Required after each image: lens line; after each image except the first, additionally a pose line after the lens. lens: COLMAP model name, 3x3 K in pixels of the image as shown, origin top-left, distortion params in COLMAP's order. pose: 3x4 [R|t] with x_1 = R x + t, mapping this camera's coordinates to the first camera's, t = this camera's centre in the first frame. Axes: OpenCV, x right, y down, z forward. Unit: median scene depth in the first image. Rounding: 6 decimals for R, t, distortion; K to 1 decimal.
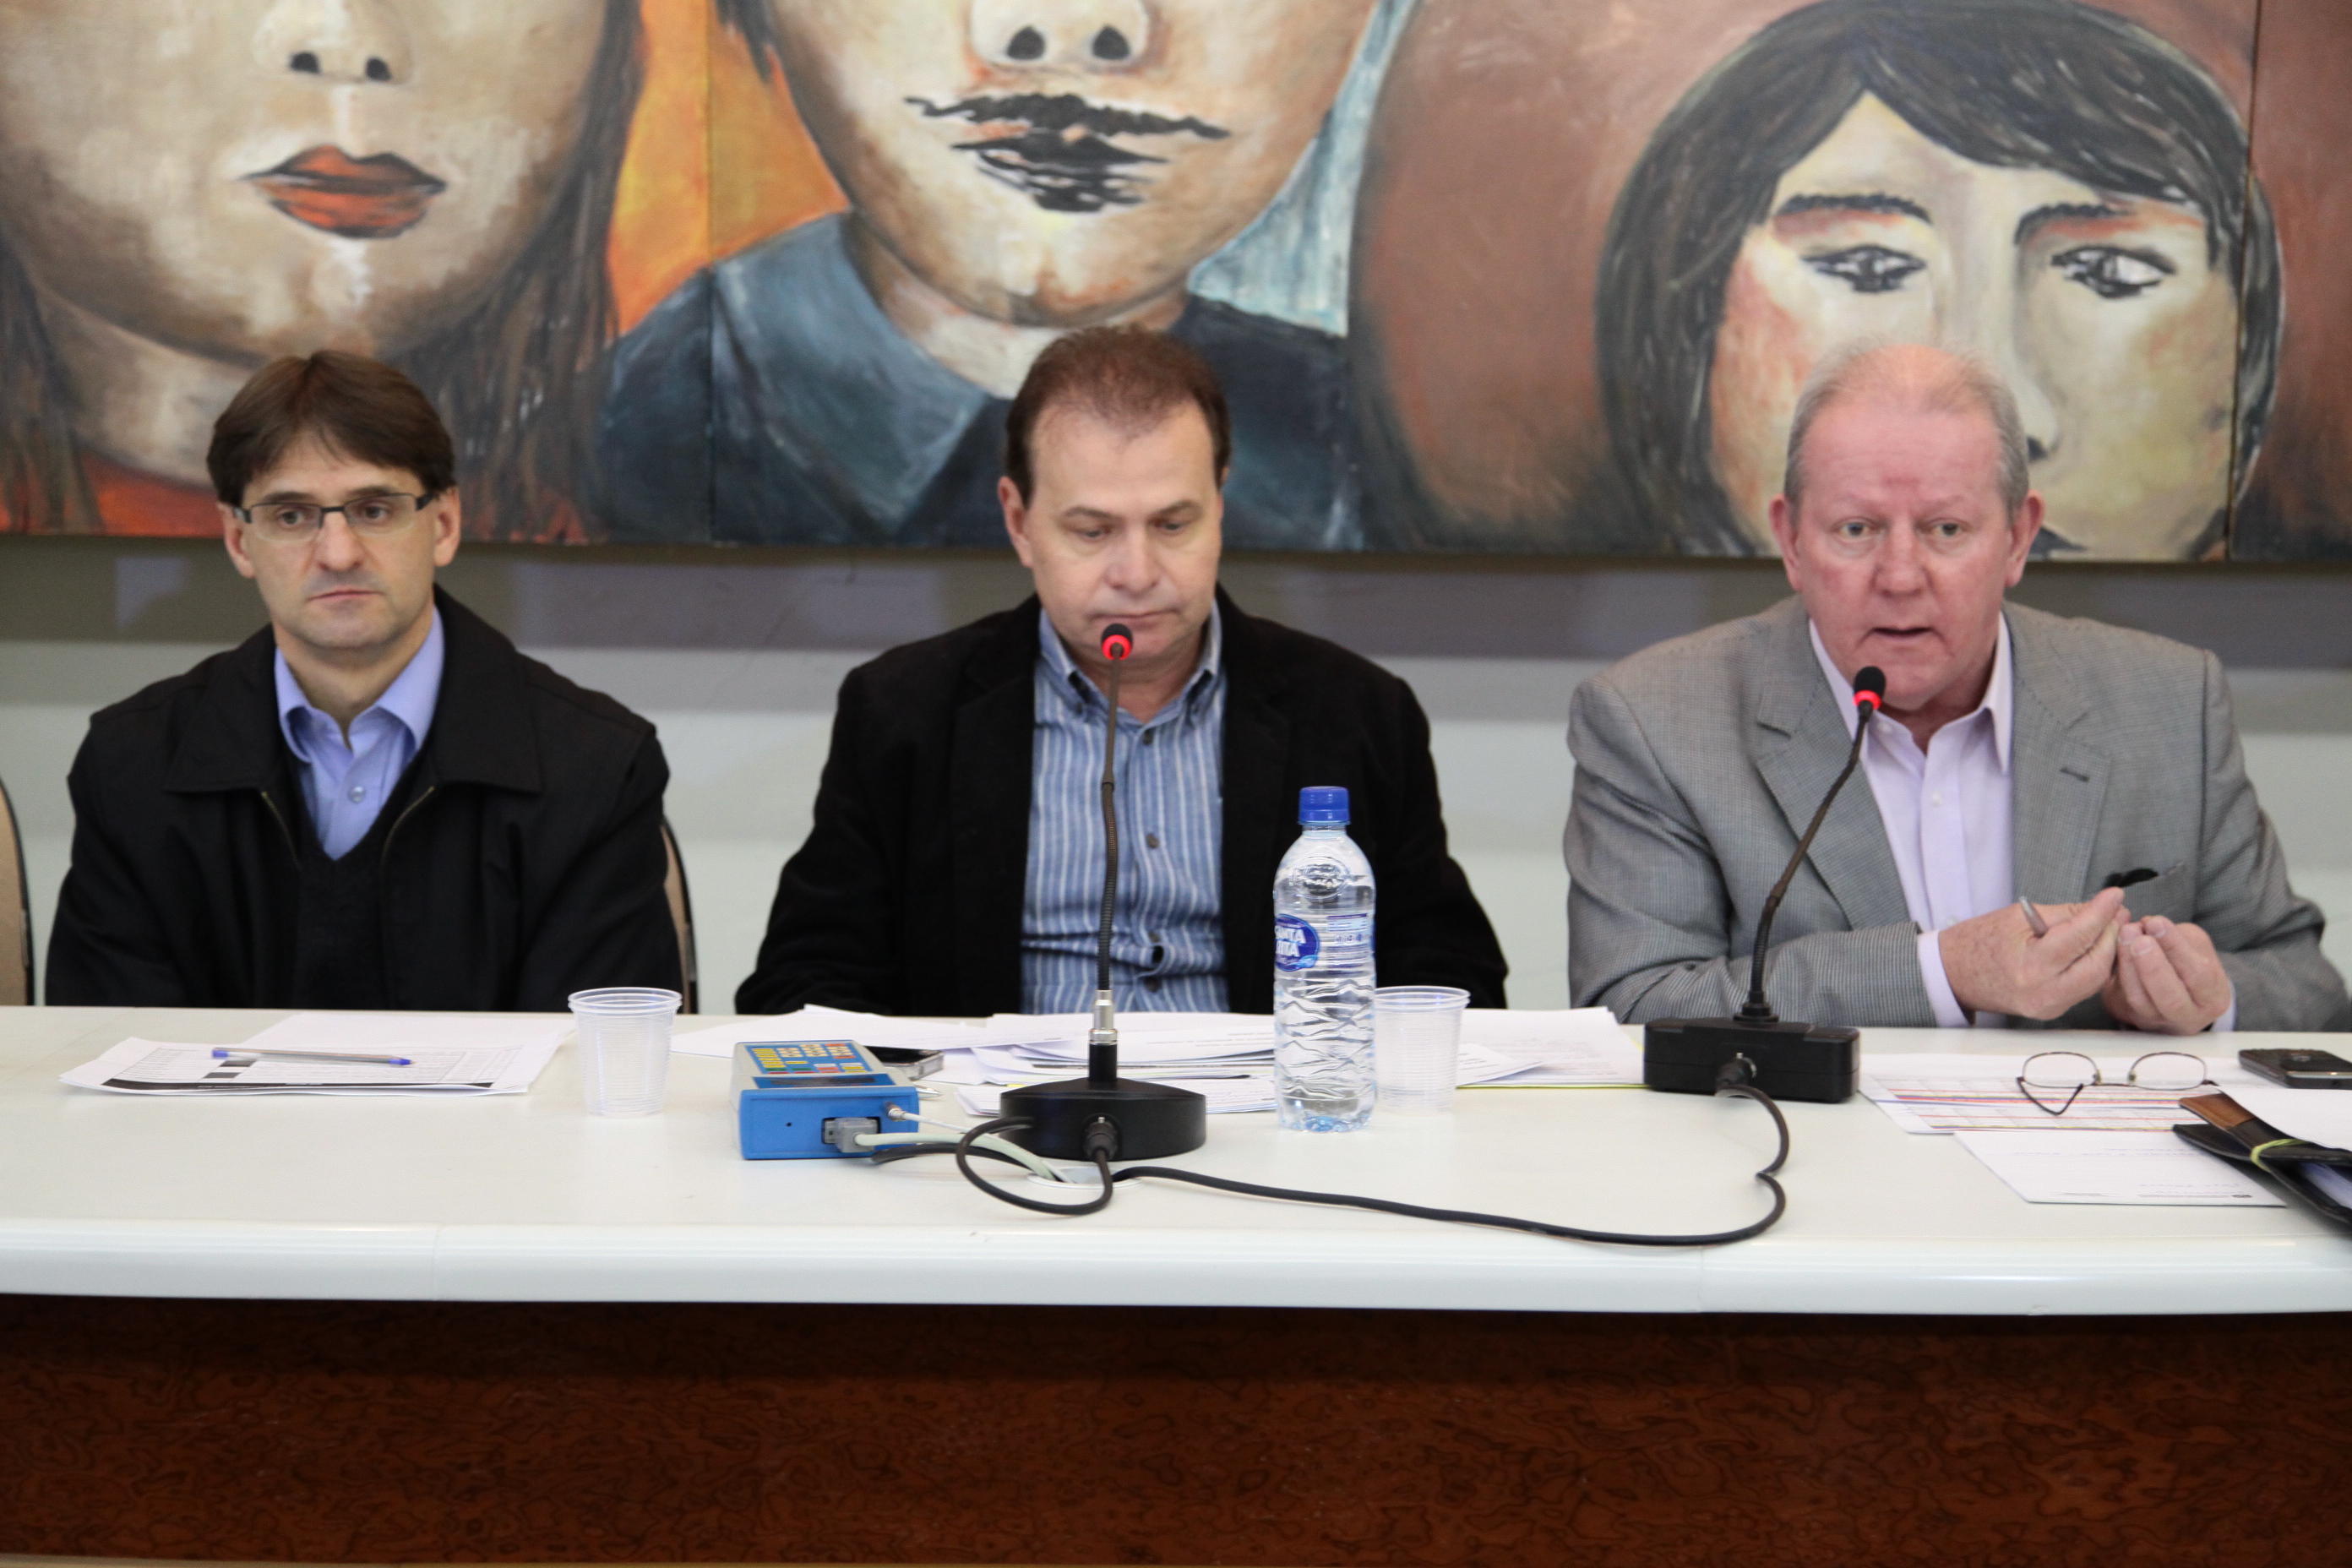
lens RADIAL K [[4131.3, 0, 1176.4], [0, 4131.3, 772.8], [0, 0, 1]] dist [0.259846, 0.000000]
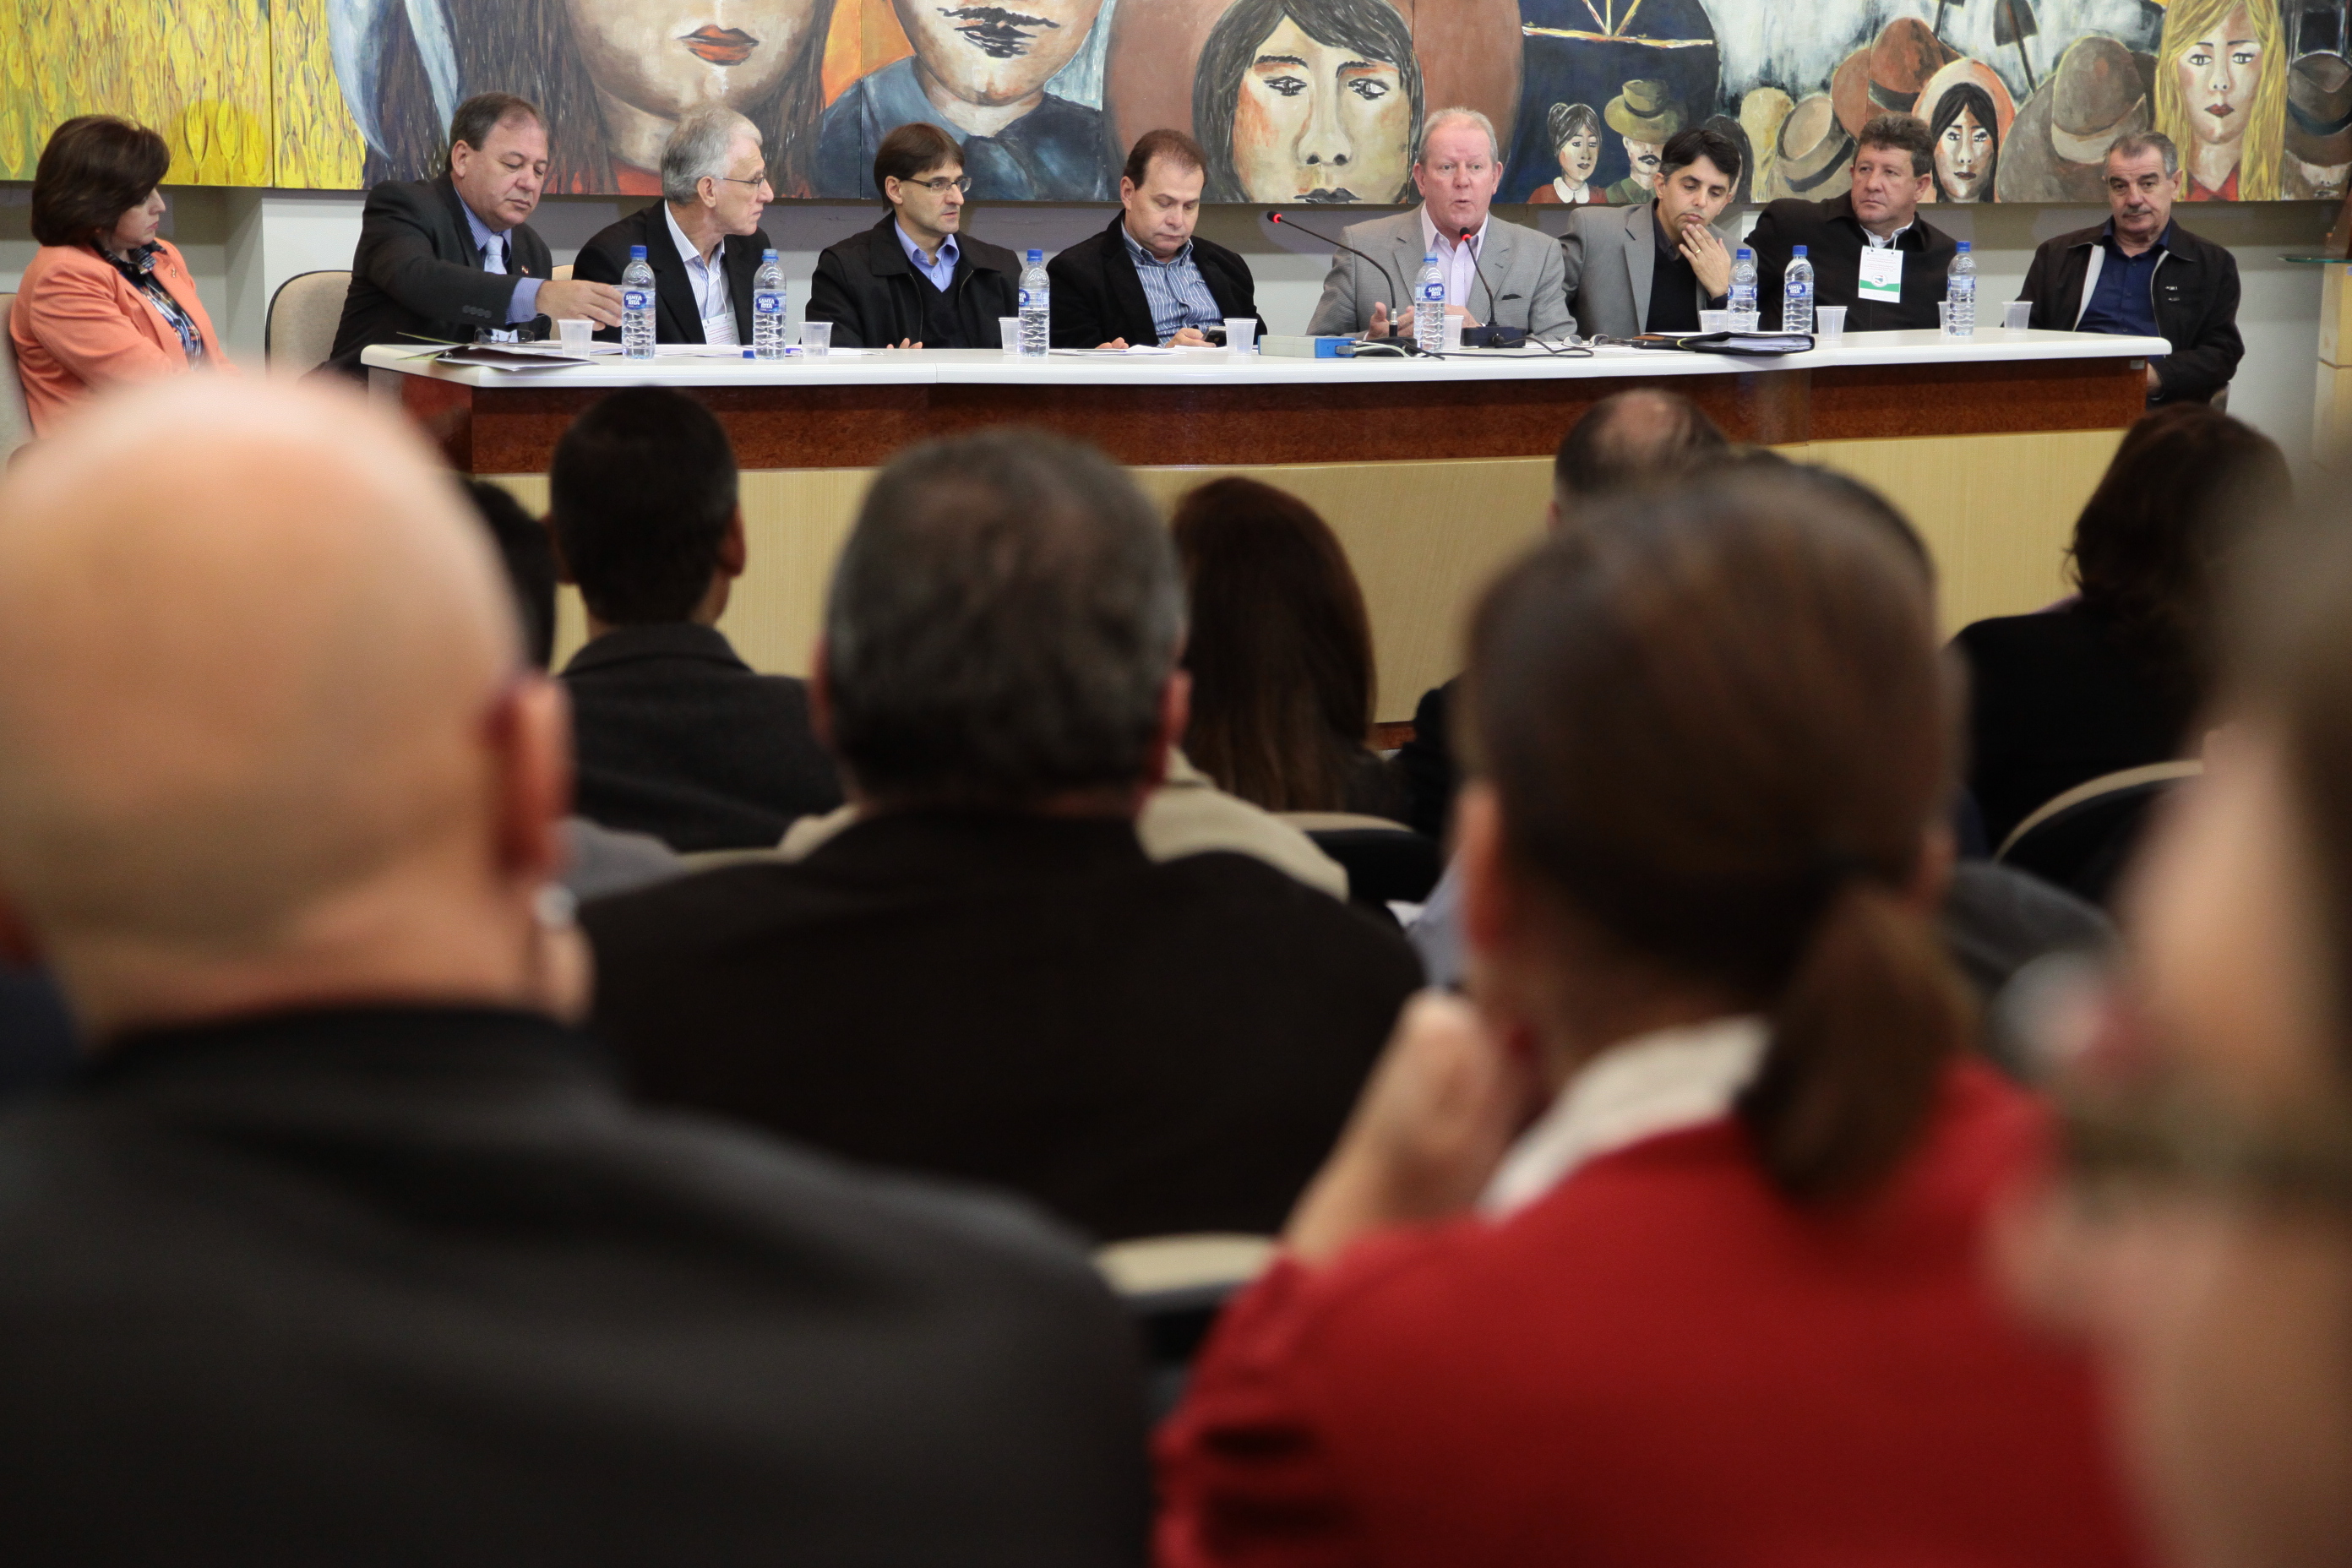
lens RADIAL K [[4458.9, 0, 1191.6], [0, 4458.9, 784.4], [0, 0, 1]] dist [0.309949, 0.000000]
pose [[0.864932, -0.068502, 0.497193, -1.247767], [0.043973, 0.997175, 0.060890, 0.130041], [-0.499960, -0.030802, 0.865501, -1.313091]]
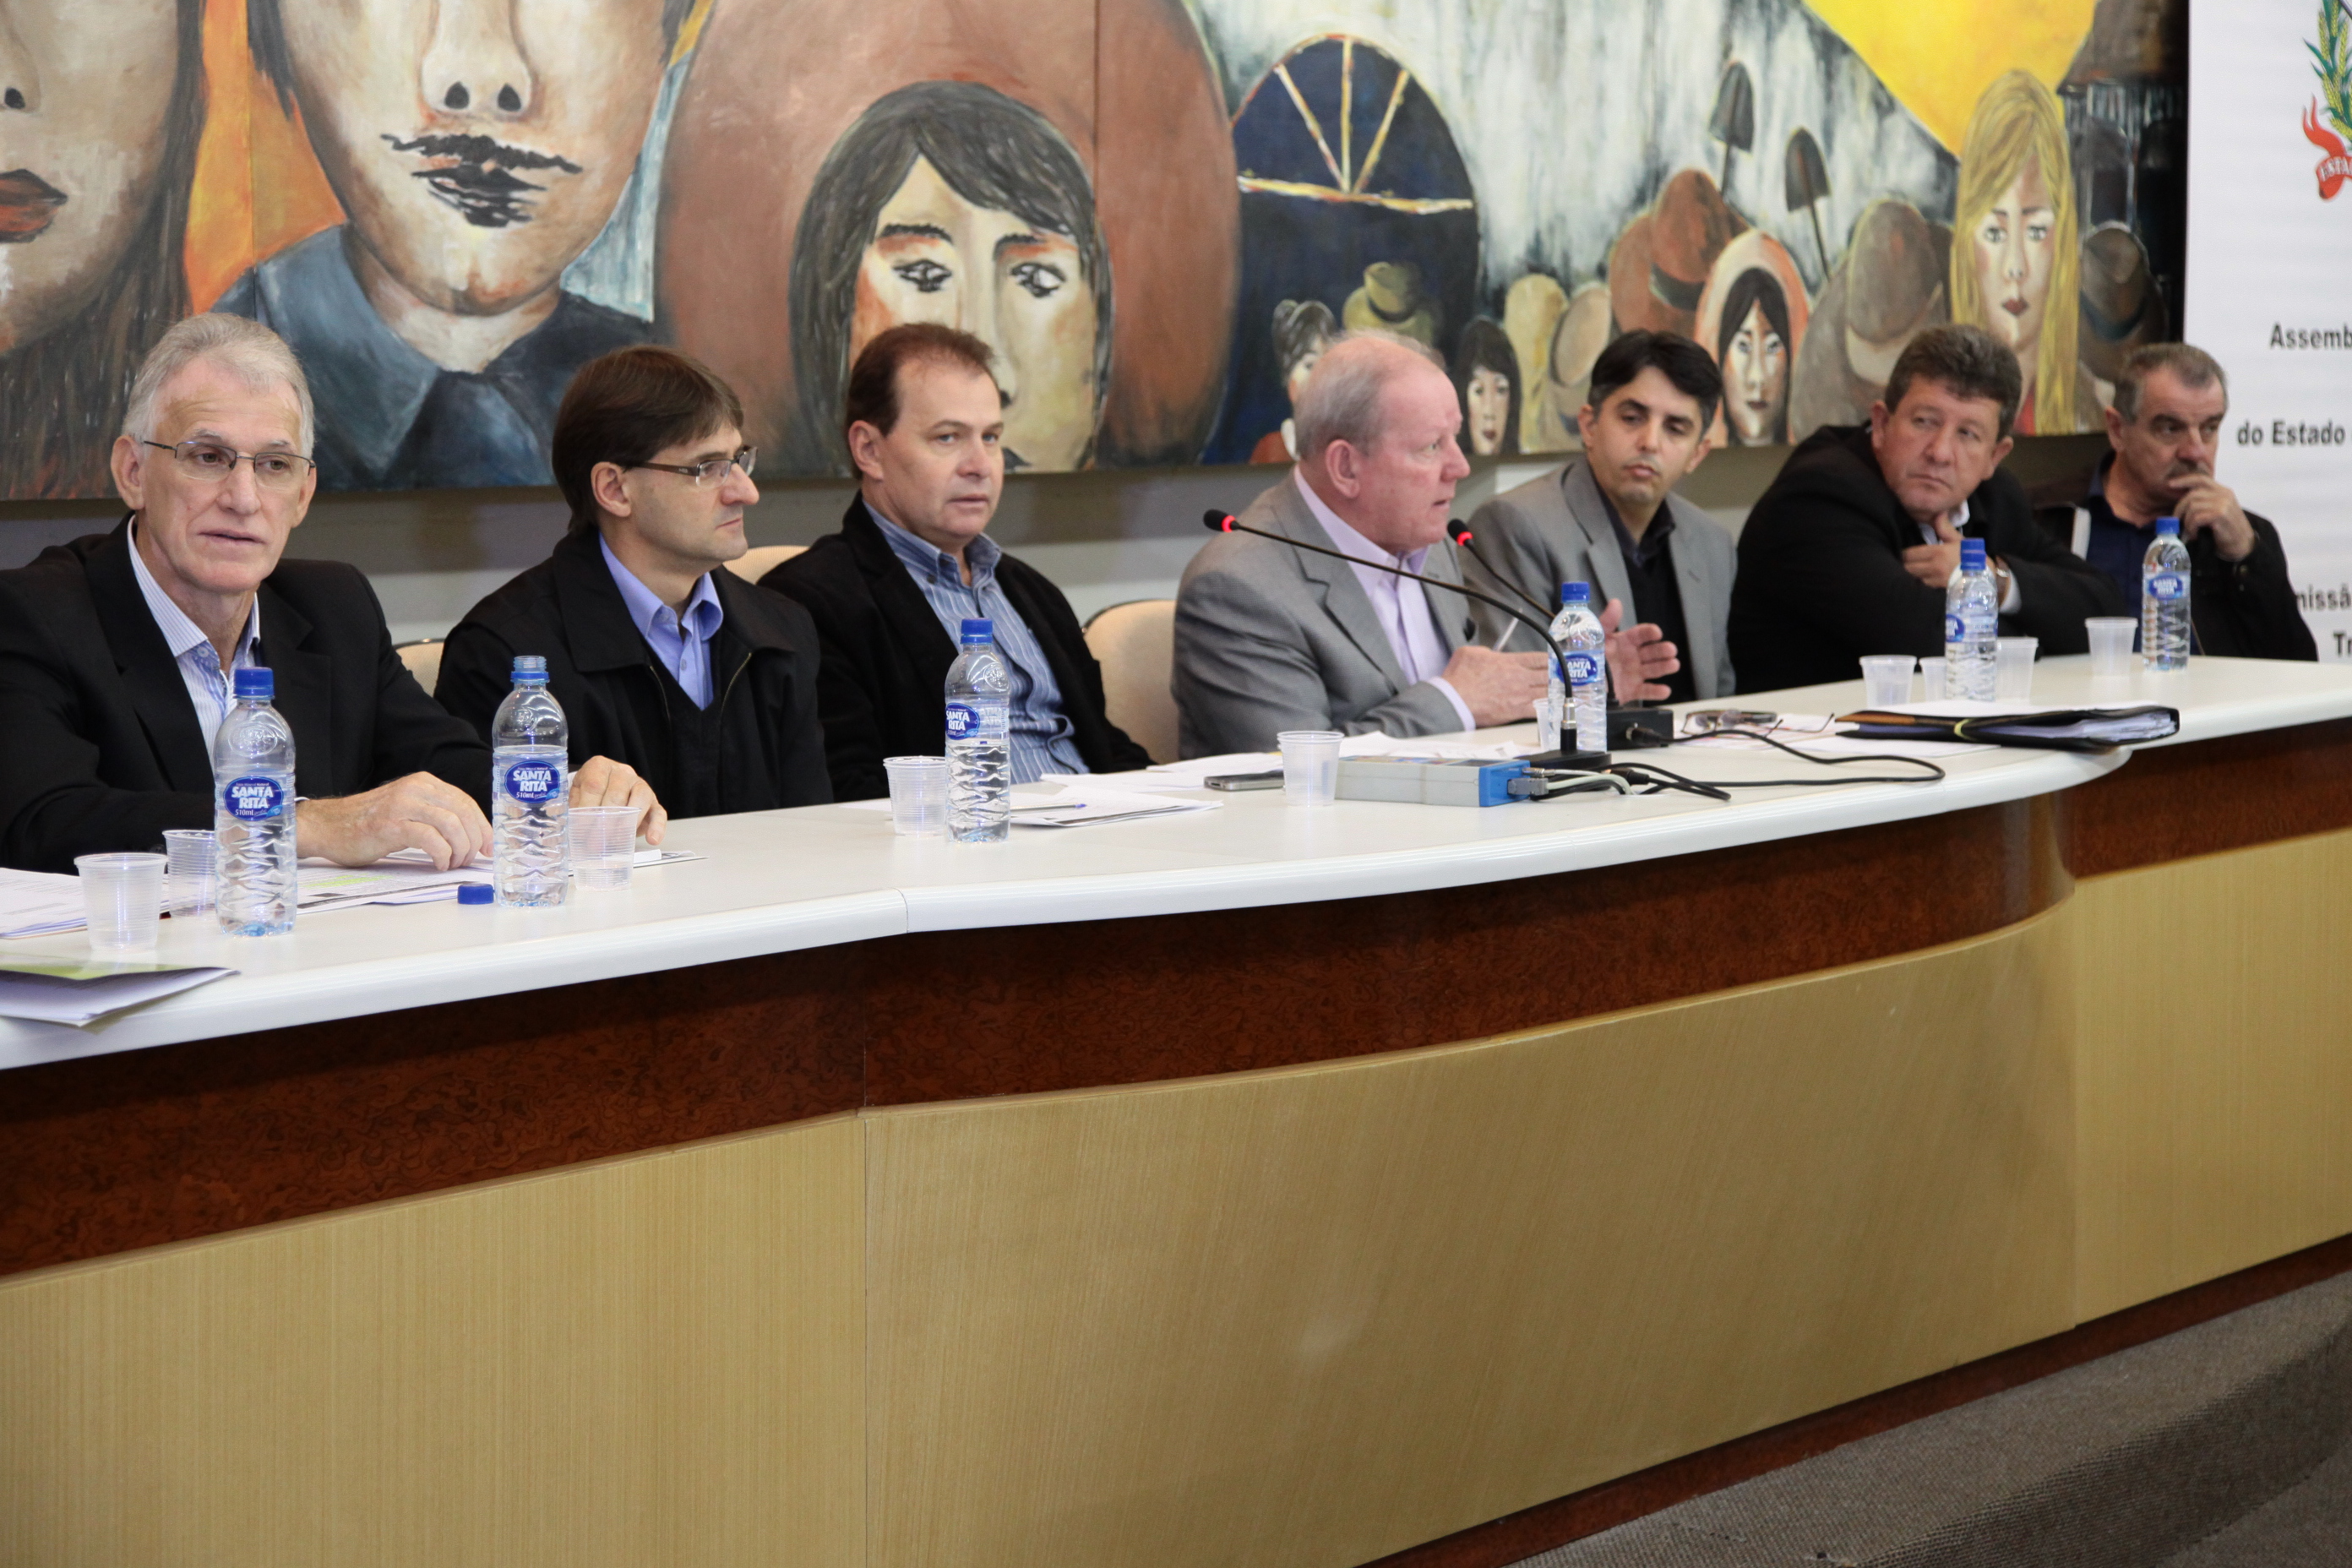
lens RADIAL K [[4458.9, 0, 1197.6], [0, 4458.9, 745.2], [0, 0, 1]] dist [0.309949, 0.000000]
pose [[0.641490, -0.080772, 0.762867, -0.968225], [0.083792, 0.995869, 0.034982, -0.004841], [-0.762541, 0.041481, 0.645608, -0.069188]]
